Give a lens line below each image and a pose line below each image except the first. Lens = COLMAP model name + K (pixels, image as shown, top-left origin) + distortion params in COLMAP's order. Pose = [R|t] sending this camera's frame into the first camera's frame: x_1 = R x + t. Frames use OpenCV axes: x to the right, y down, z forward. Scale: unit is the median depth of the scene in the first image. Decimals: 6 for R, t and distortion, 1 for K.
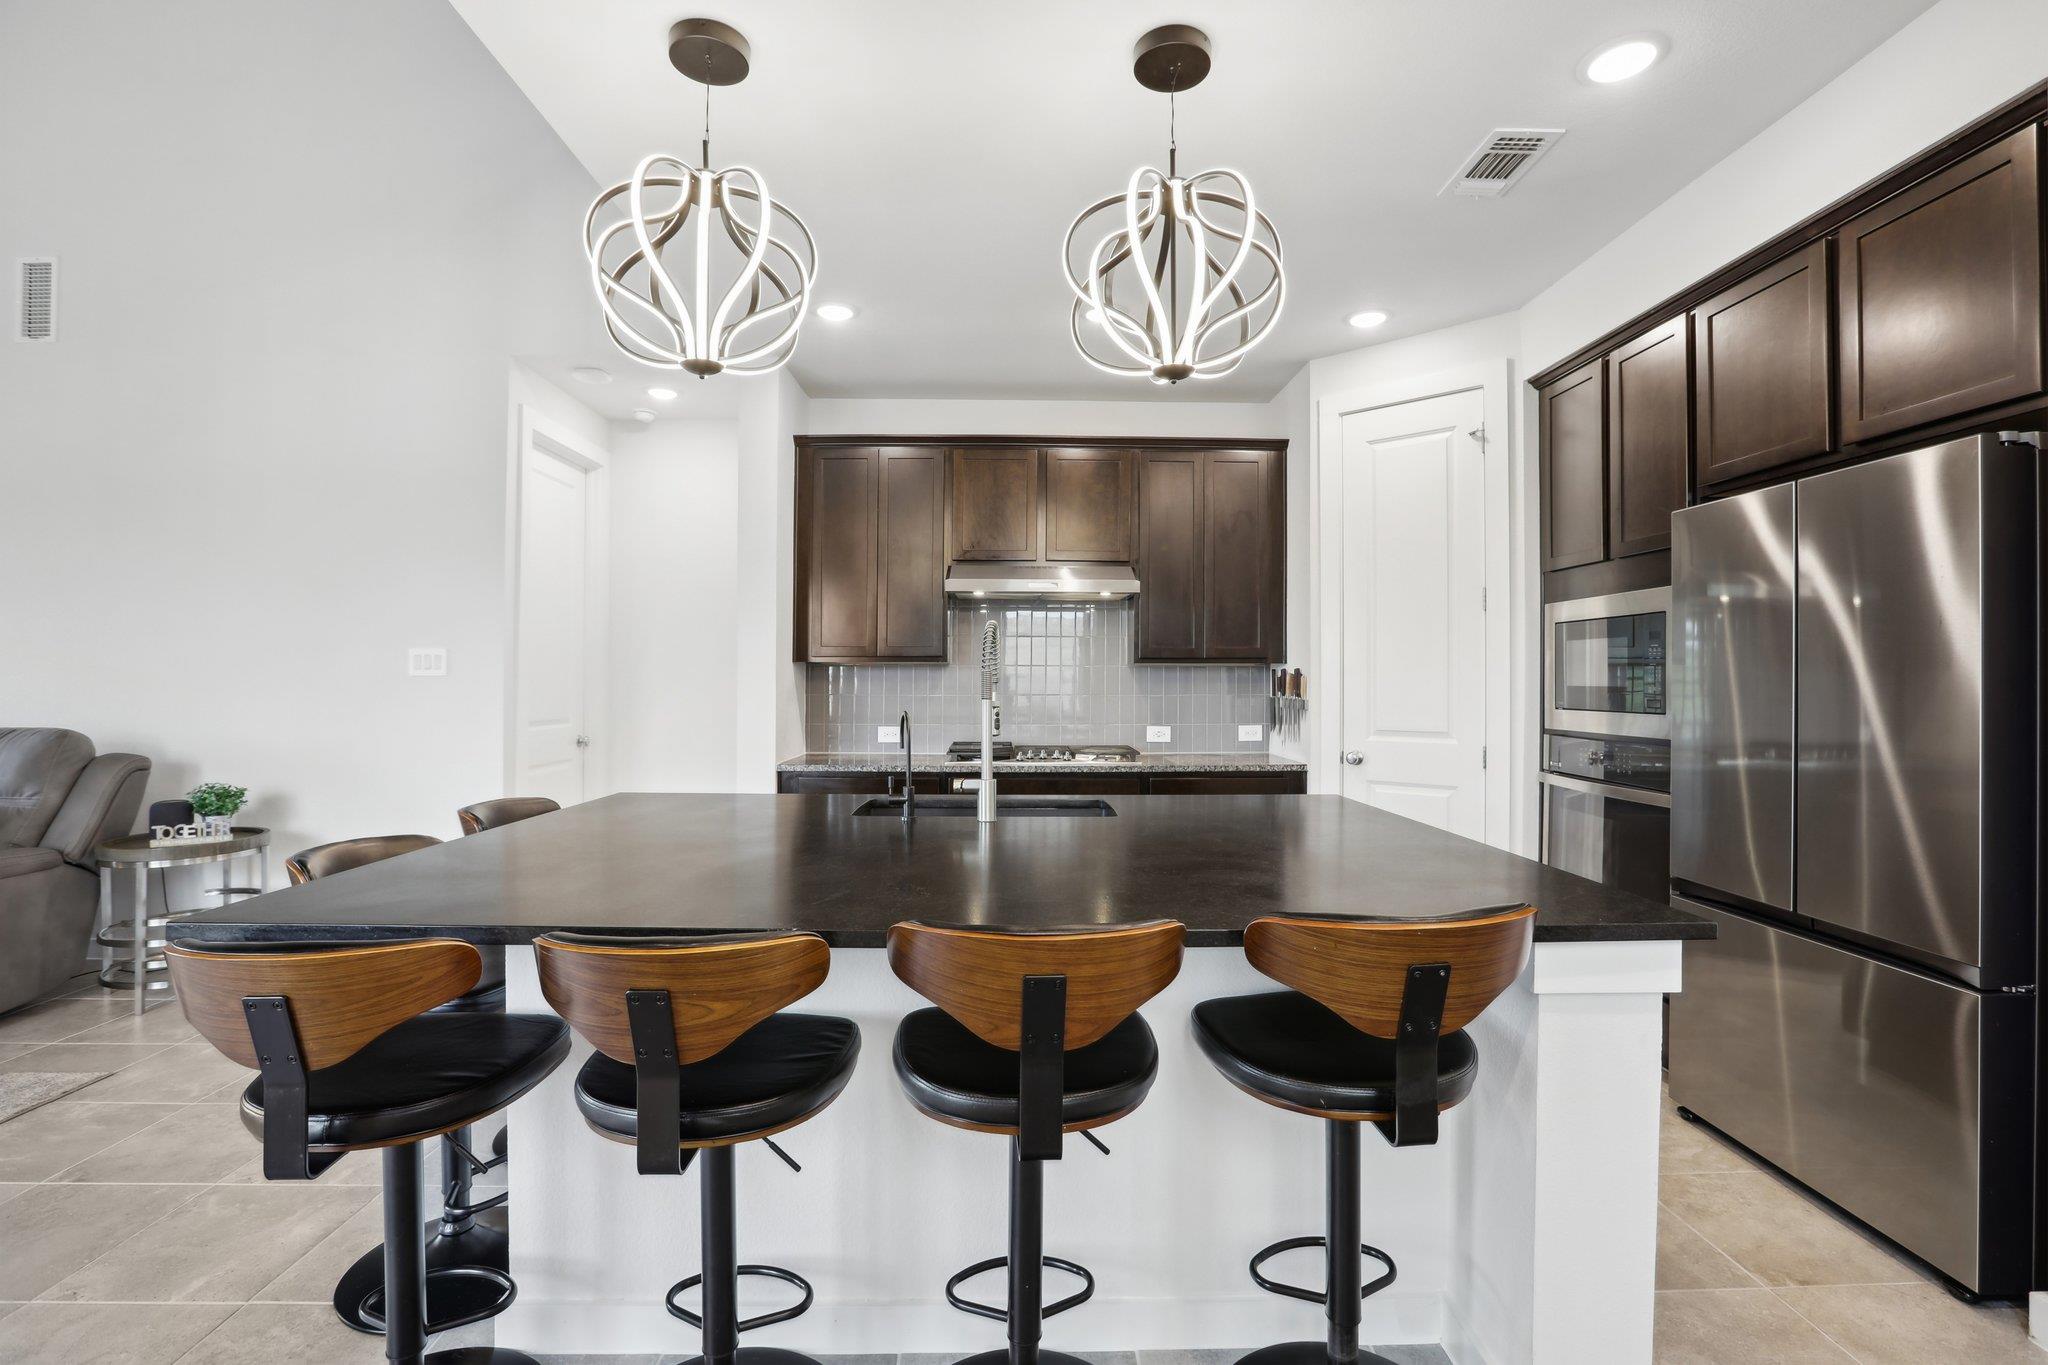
lens RADIAL K [[970.8, 0, 1018.3], [0, 970.8, 666.3], [0, 0, 1]] dist [-0.003957, -0.000729]
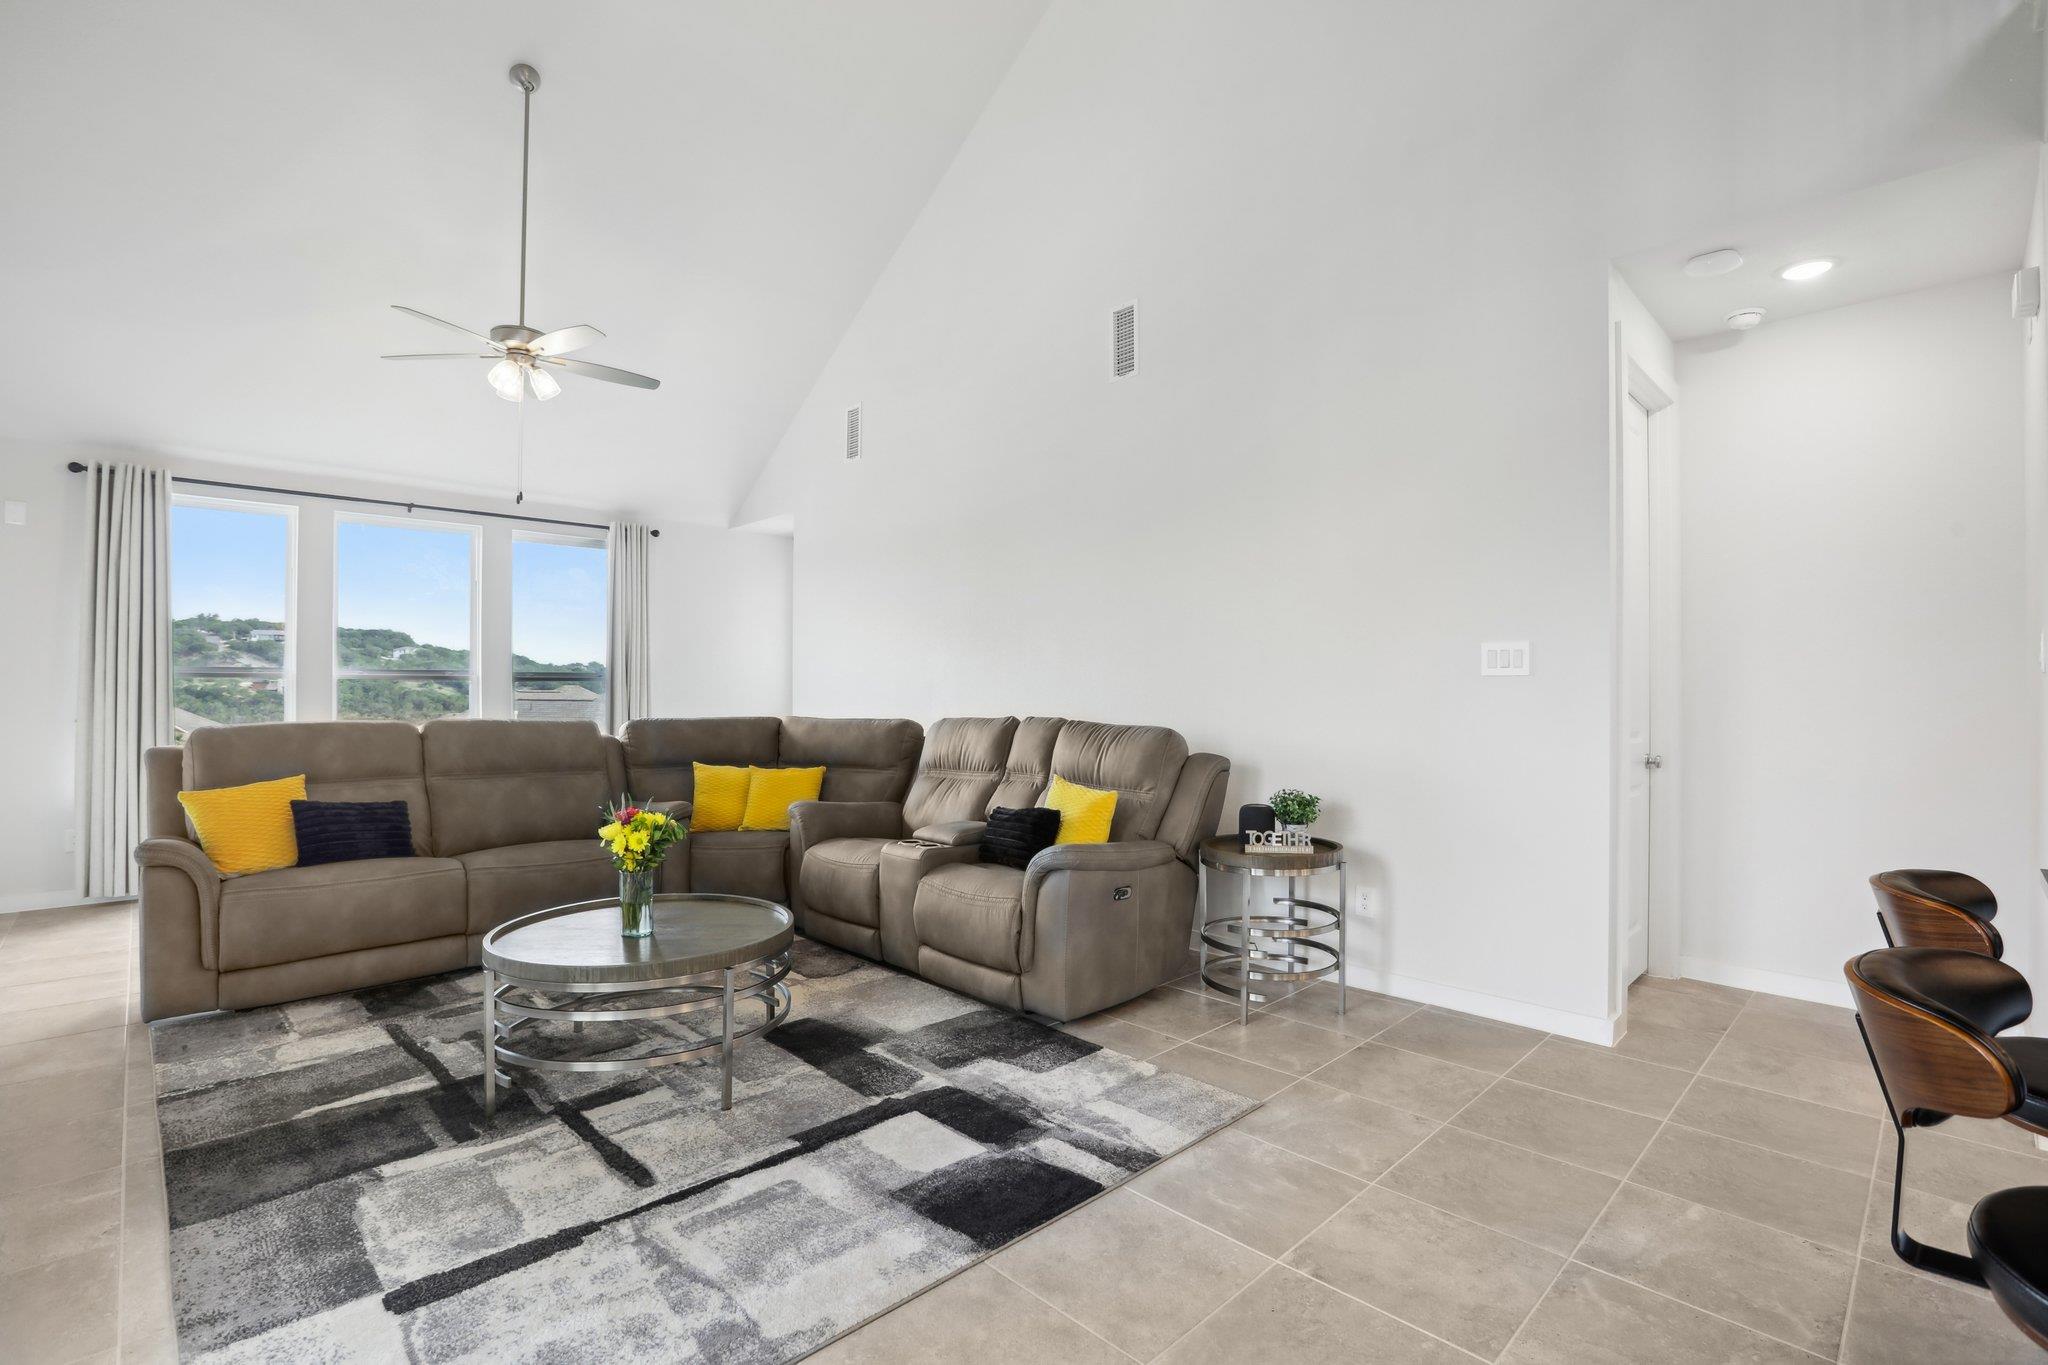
lens RADIAL K [[950.5, 0, 1024.0], [0, 950.5, 682.5], [0, 0, 1]] dist [-0.044079, 0.000679]
pose [[0.706181, -0.003629, -0.708022, -0.372821], [0.005685, 0.999984, 0.000544, 0.014498], [0.708009, -0.004409, 0.706190, 0.166589]]
